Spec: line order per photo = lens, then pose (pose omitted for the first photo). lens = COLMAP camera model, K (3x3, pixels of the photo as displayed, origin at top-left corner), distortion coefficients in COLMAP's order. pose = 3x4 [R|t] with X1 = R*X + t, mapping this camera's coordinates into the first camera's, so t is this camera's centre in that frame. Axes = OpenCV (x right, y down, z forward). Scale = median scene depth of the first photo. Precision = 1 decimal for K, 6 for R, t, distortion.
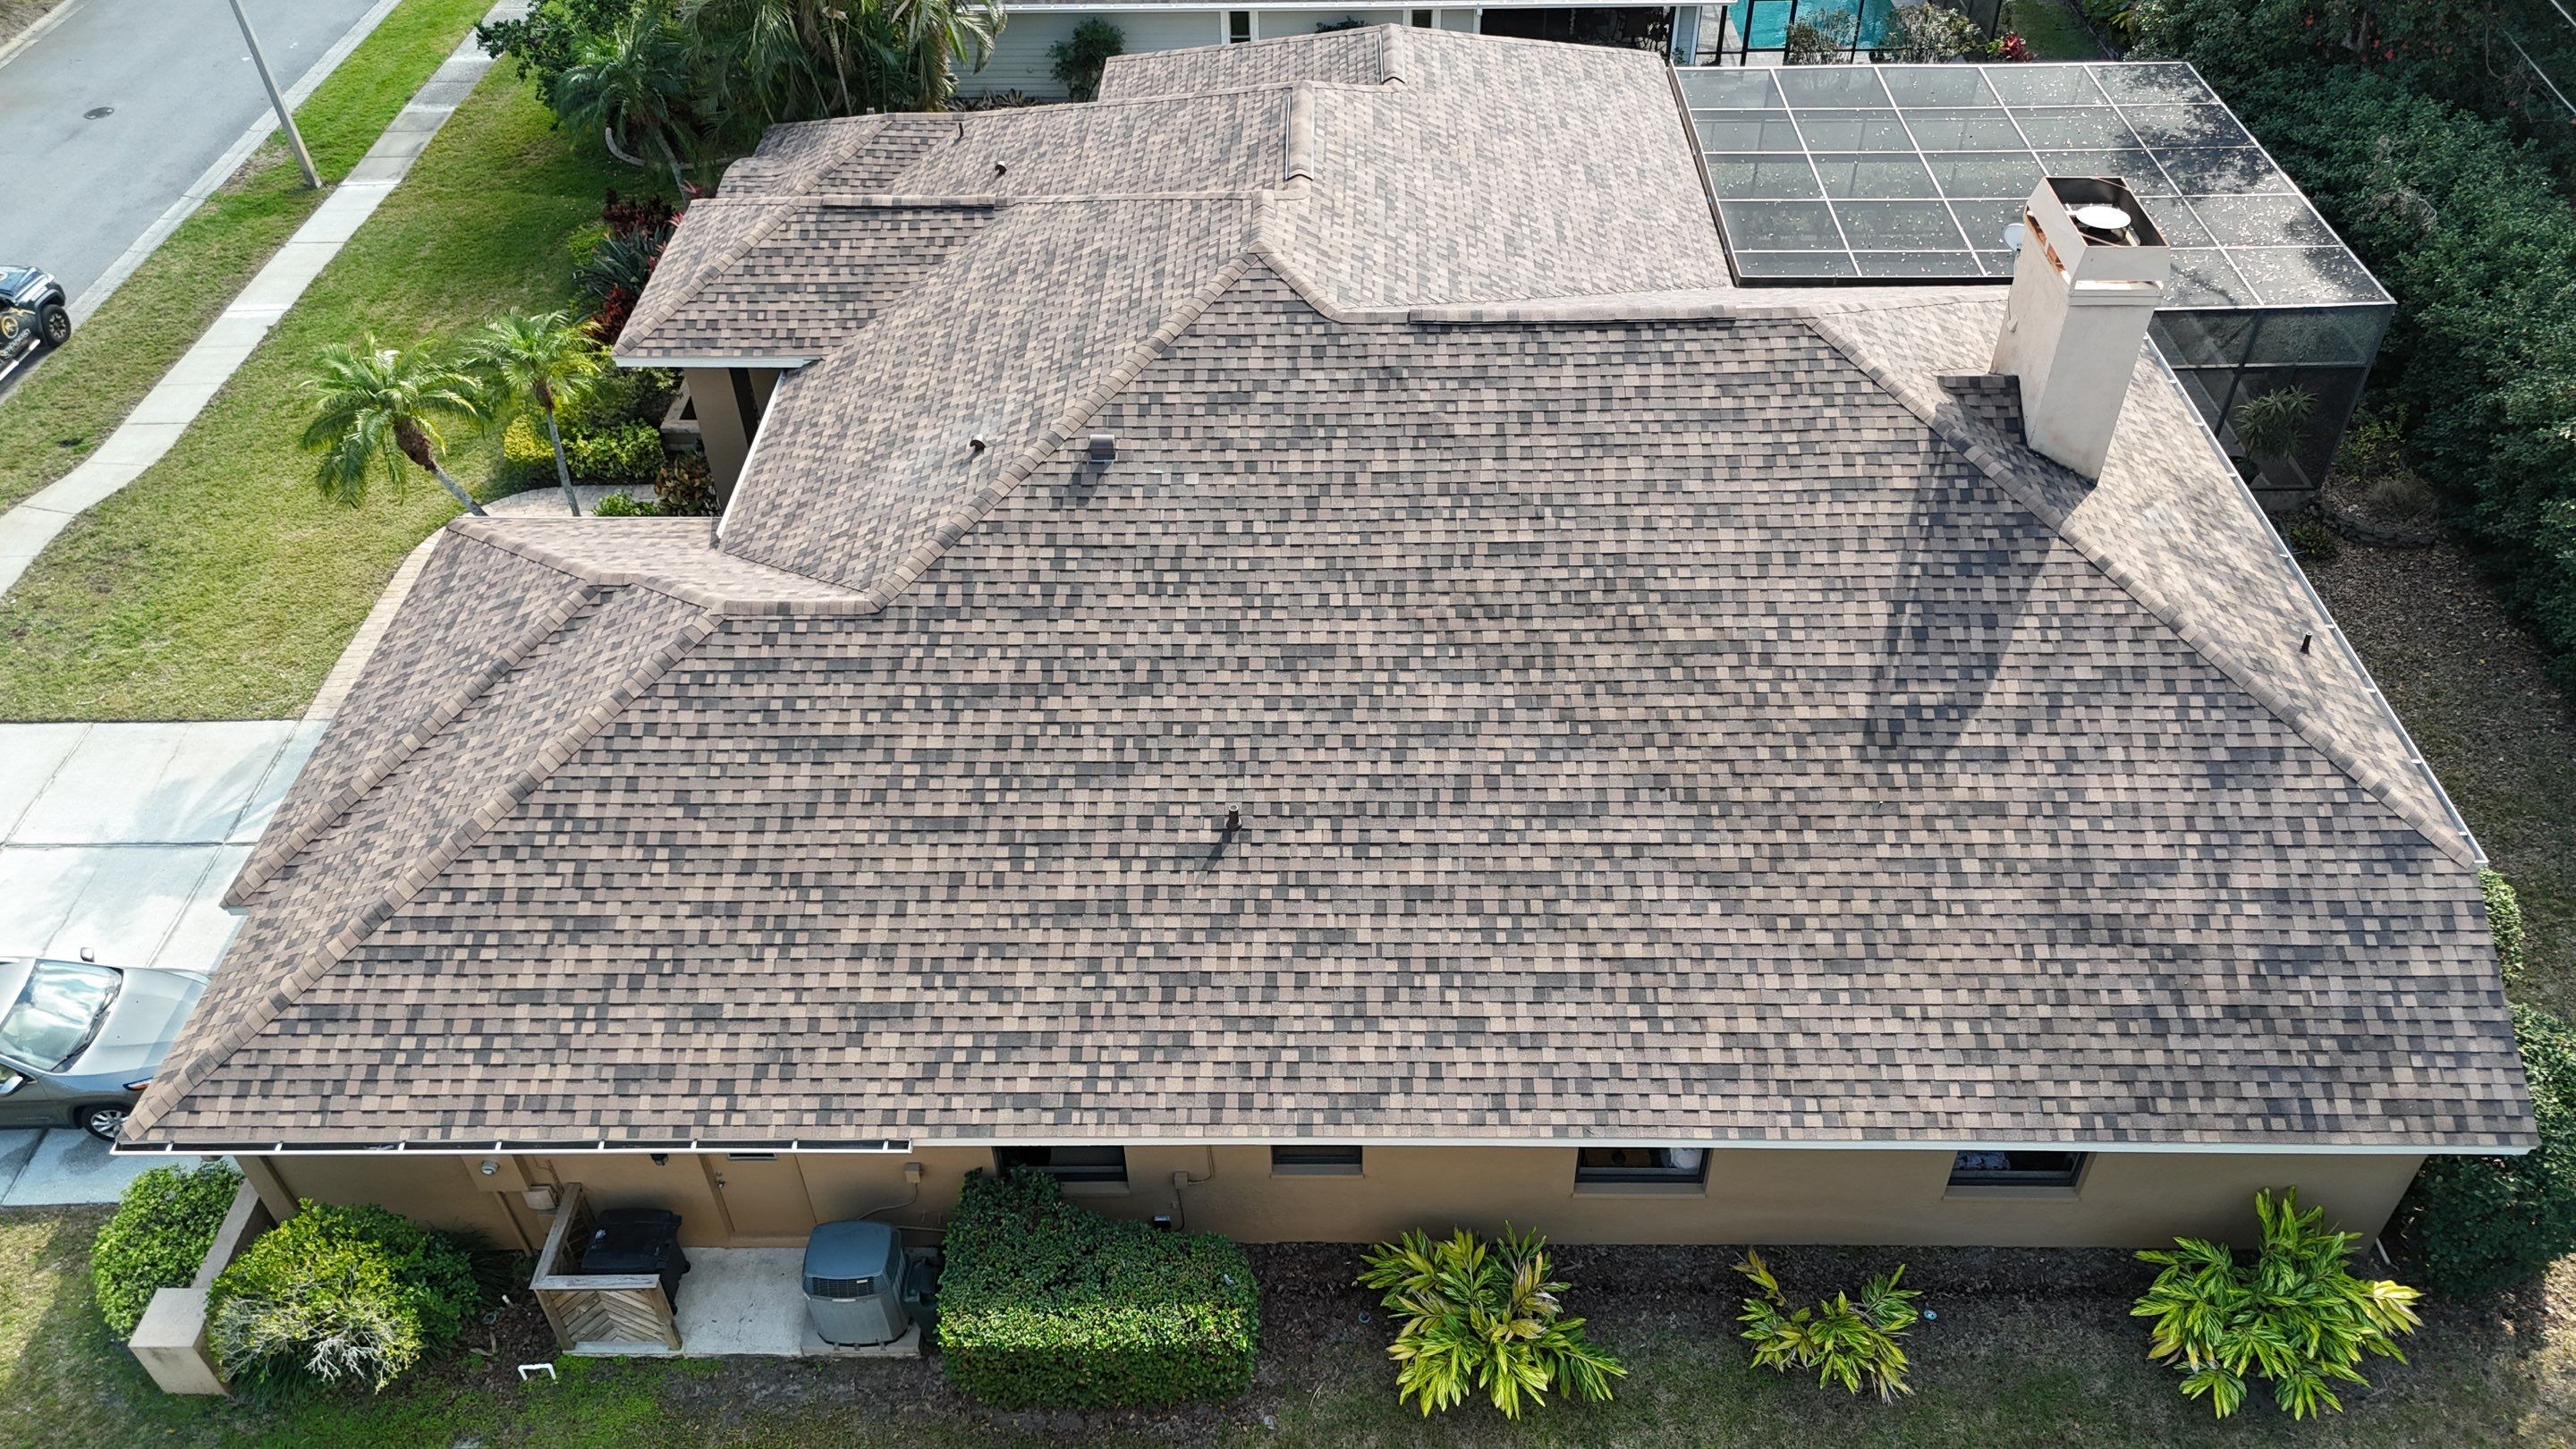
lens RADIAL K [[1896.8, 0, 1292.5], [0, 1896.8, 710.4], [0, 0, 1]] dist [0.088382, -0.096953]
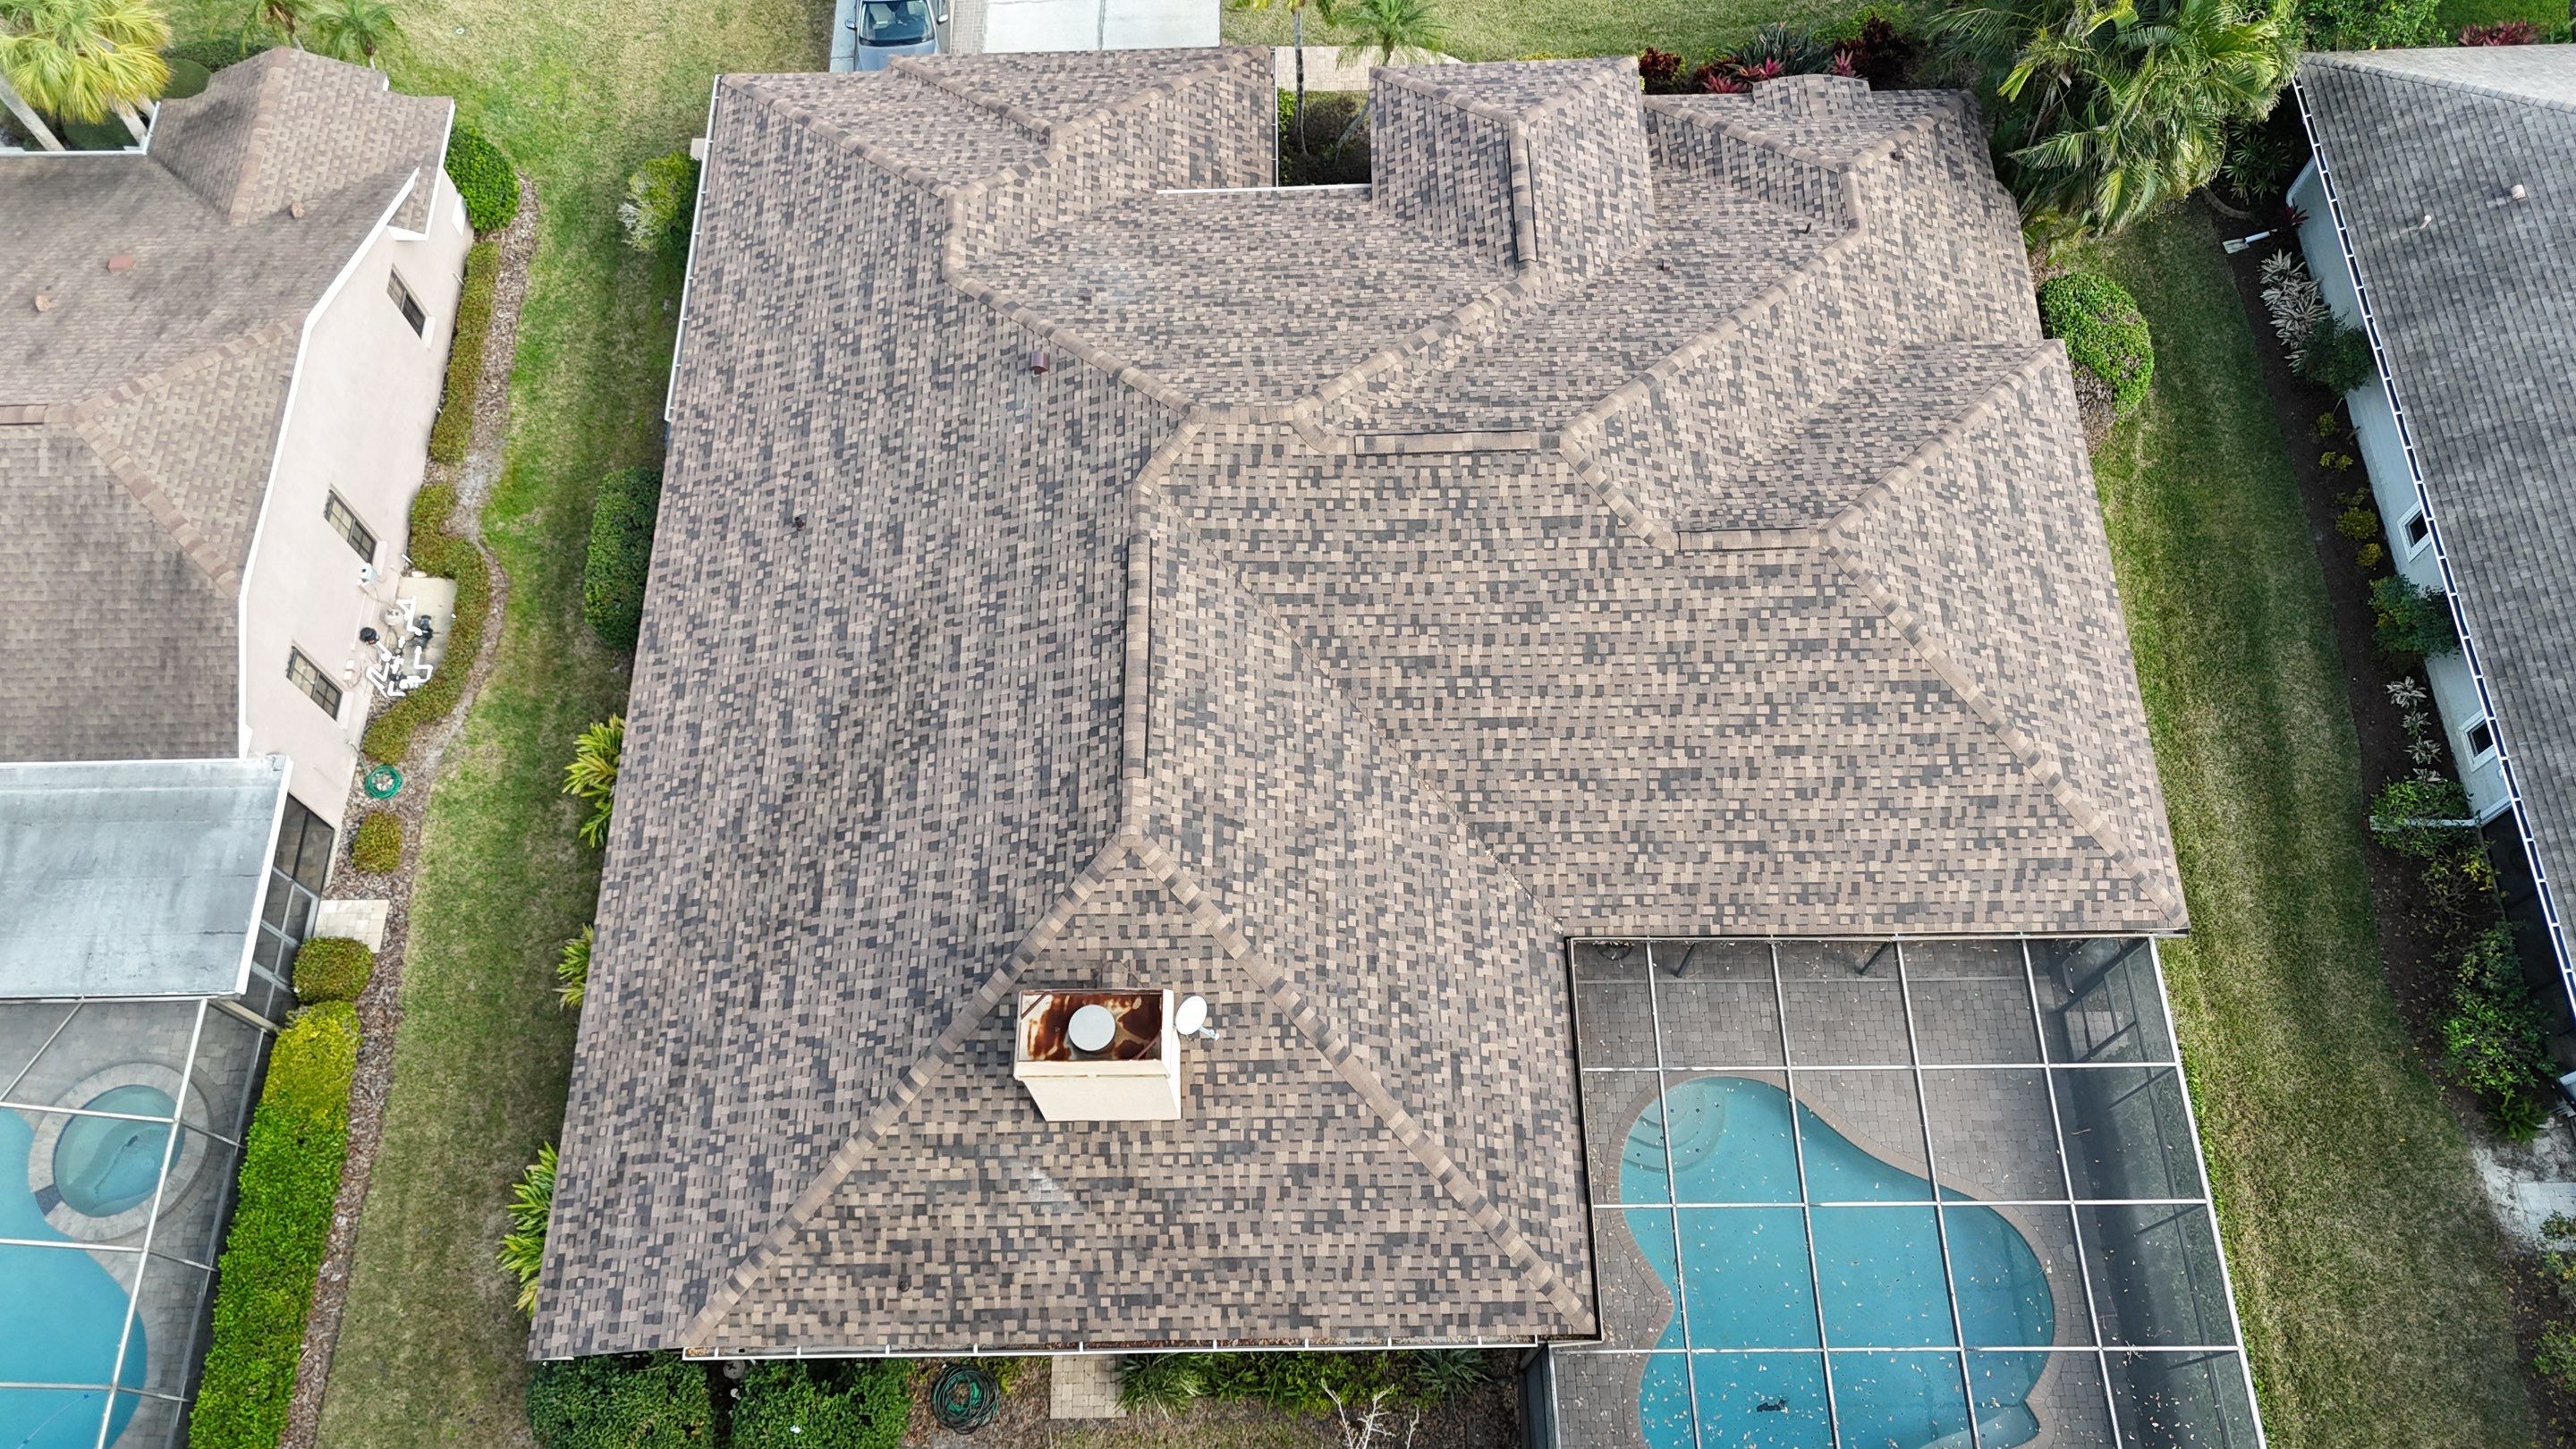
lens RADIAL K [[1896.8, 0, 1294.2], [0, 1896.8, 720.0], [0, 0, 1]] dist [0.088382, -0.096953]
pose [[0.031160, 0.912980, -0.406813, 0.737830], [-0.641692, 0.330328, 0.692181, -1.189051], [0.766330, 0.239481, 0.596144, 0.420540]]
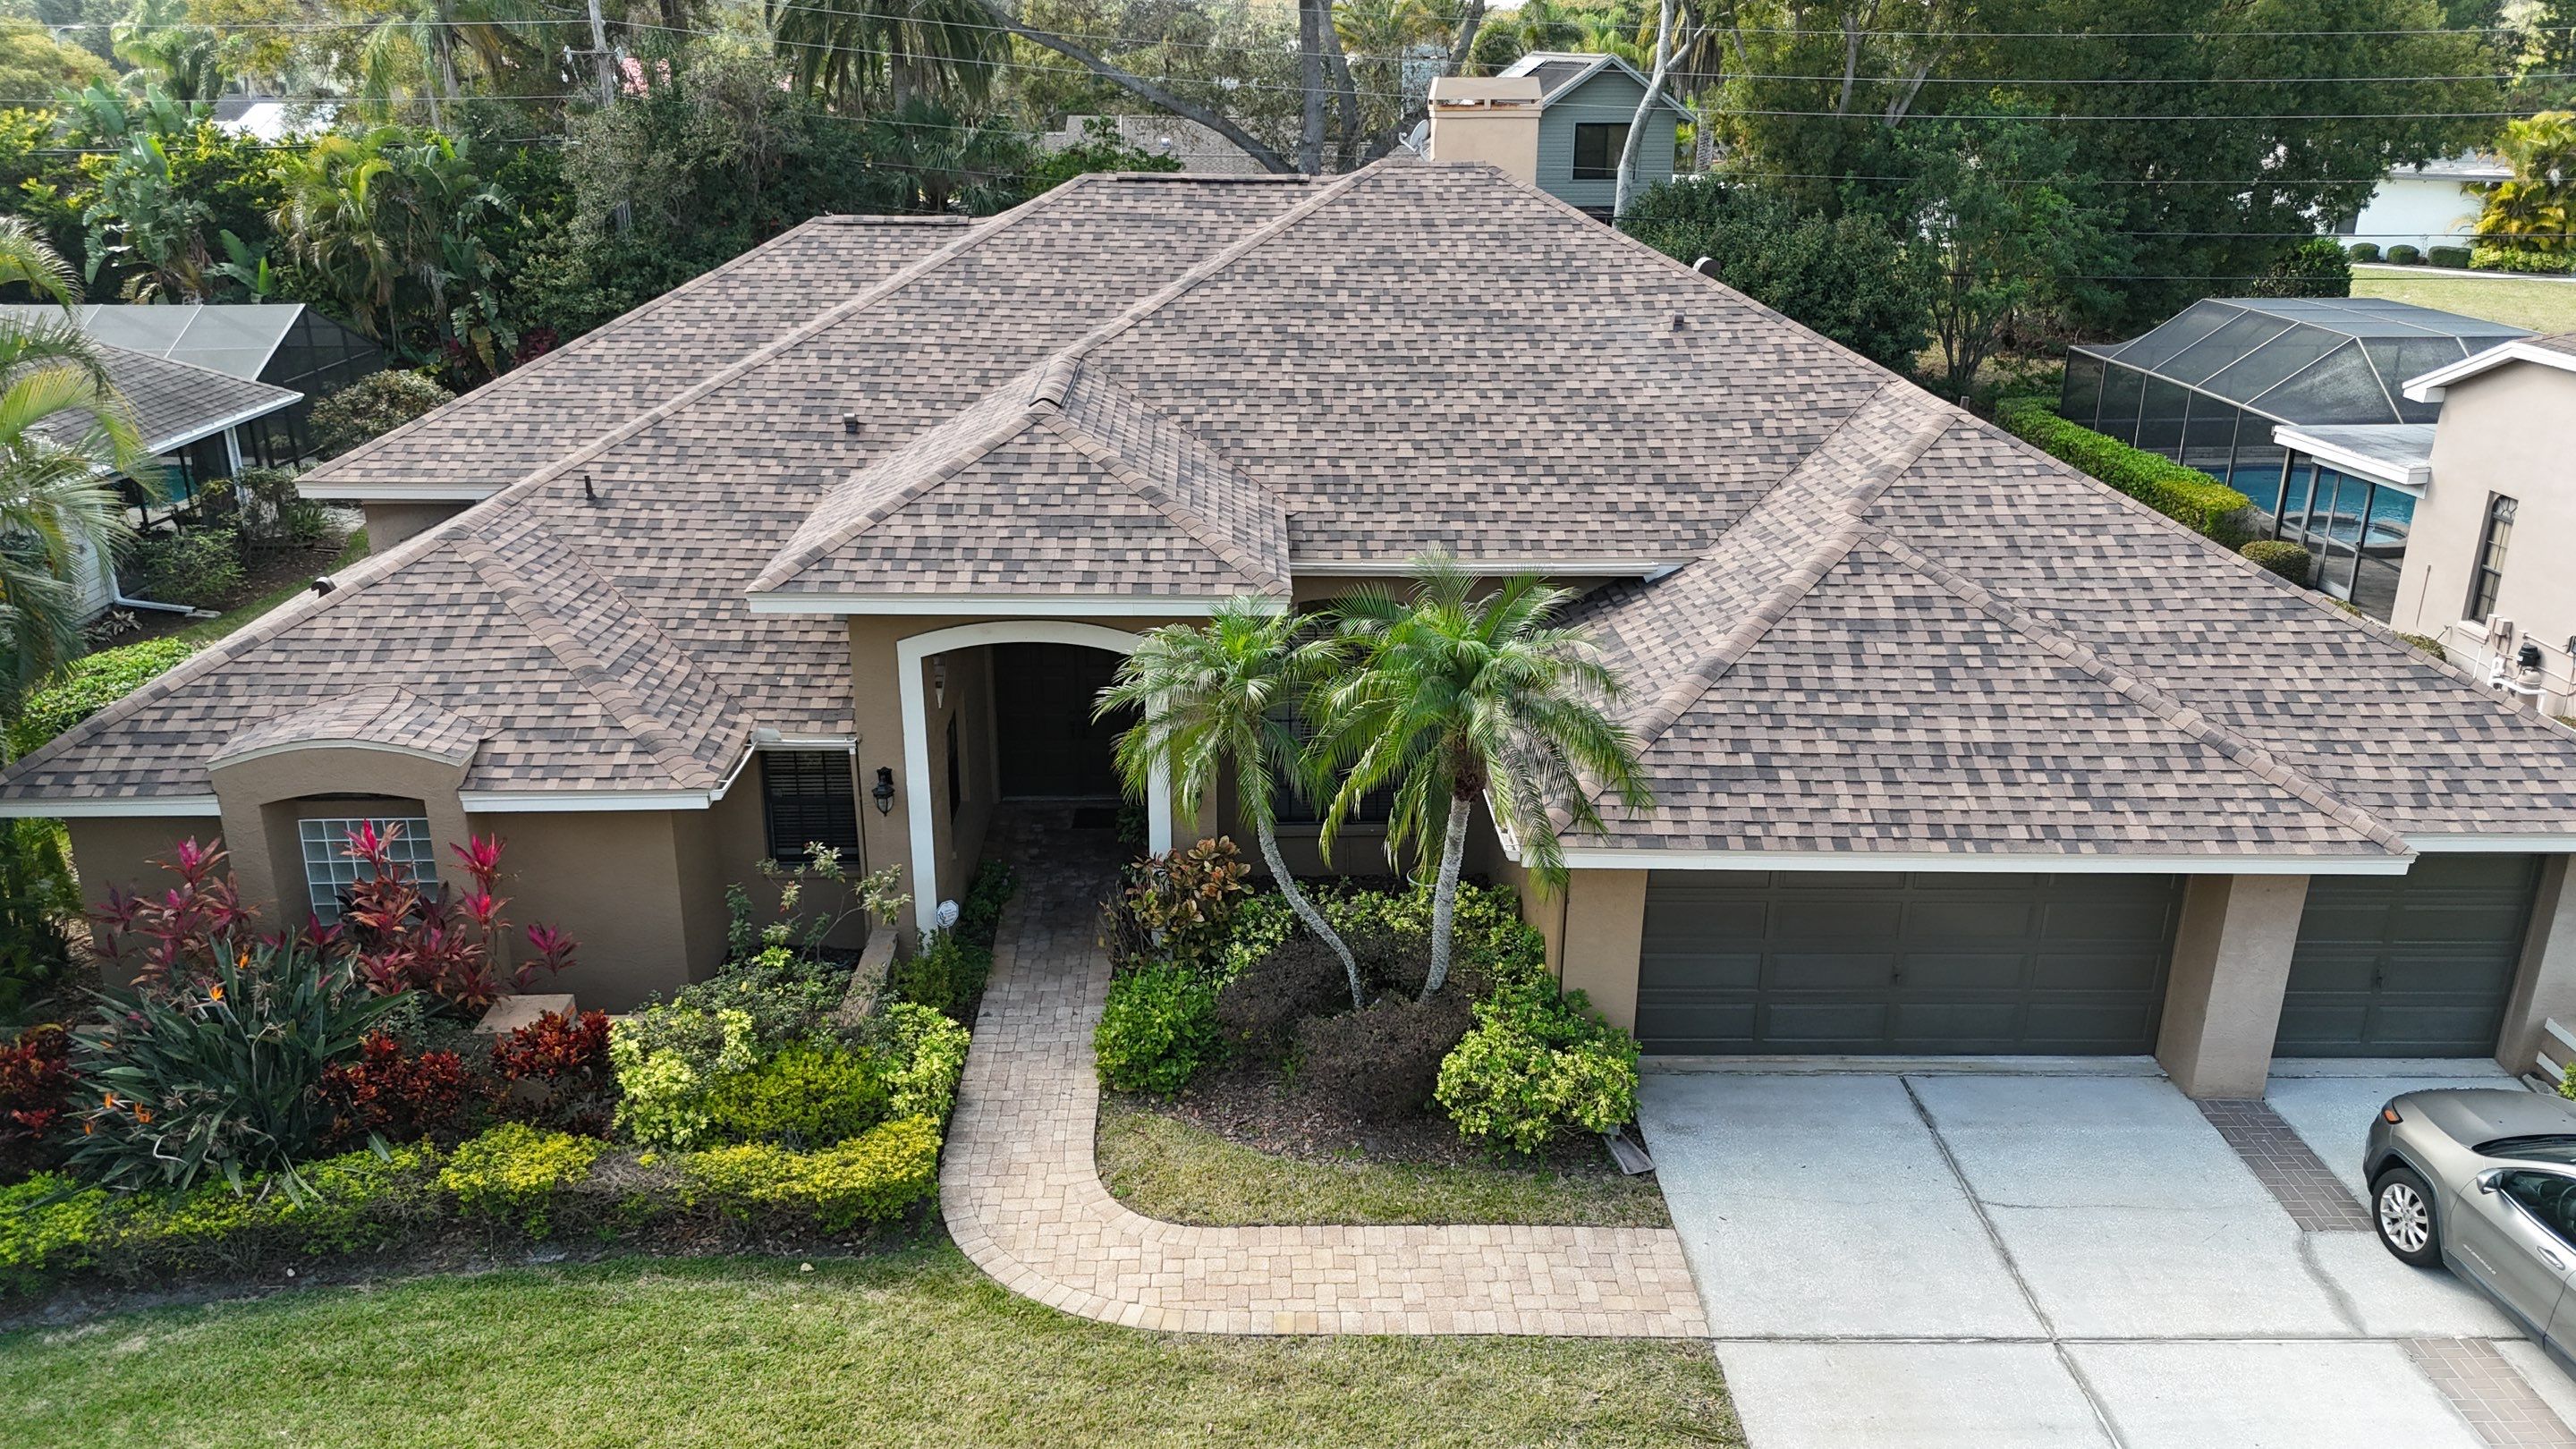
lens RADIAL K [[1896.8, 0, 1285.1], [0, 1896.8, 722.0], [0, 0, 1]] dist [0.088382, -0.096953]
pose [[-0.047733, -0.320336, 0.946101, -1.285678], [0.649979, 0.709249, 0.272935, -0.438719], [-0.758452, 0.627973, 0.174357, 1.236008]]
